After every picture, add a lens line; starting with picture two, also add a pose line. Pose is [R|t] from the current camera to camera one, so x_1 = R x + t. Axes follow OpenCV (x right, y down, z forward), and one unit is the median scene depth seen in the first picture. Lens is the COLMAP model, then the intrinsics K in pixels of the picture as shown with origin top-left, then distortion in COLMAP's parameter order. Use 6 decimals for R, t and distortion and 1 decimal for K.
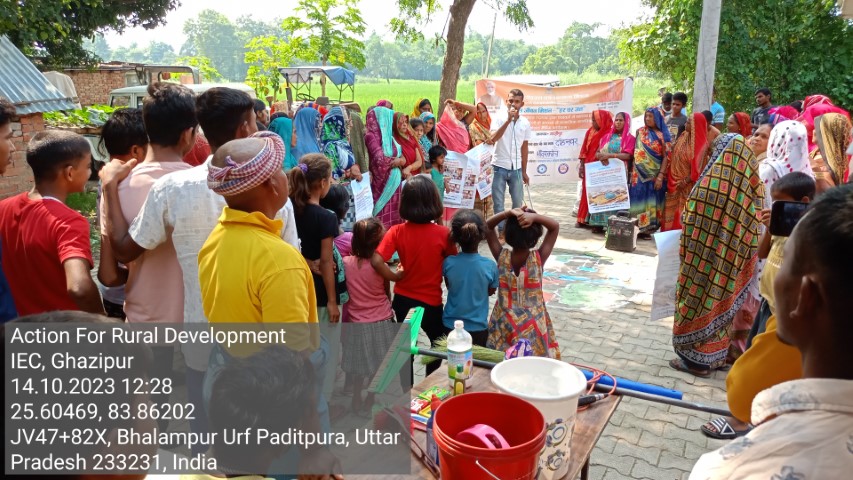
lens RADIAL K [[611.0, 0, 426.5], [0, 611.0, 240.0], [0, 0, 1]] dist [-0.005274, 0.000508]
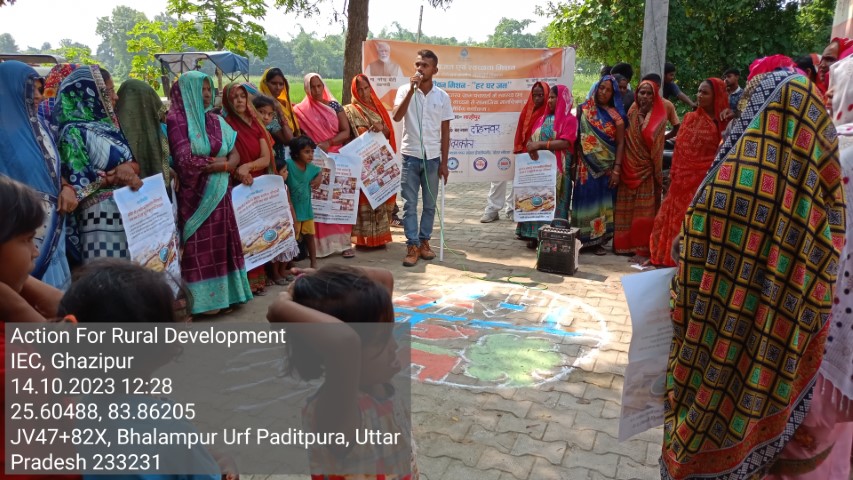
lens RADIAL K [[620.7, 0, 426.5], [0, 620.7, 240.0], [0, 0, 1]] dist [0.056460, -0.176590]
pose [[0.994194, -0.036687, 0.101153, 0.091126], [0.036930, 0.999318, -0.000526, -0.027886], [-0.101065, 0.004259, 0.994871, 0.284448]]
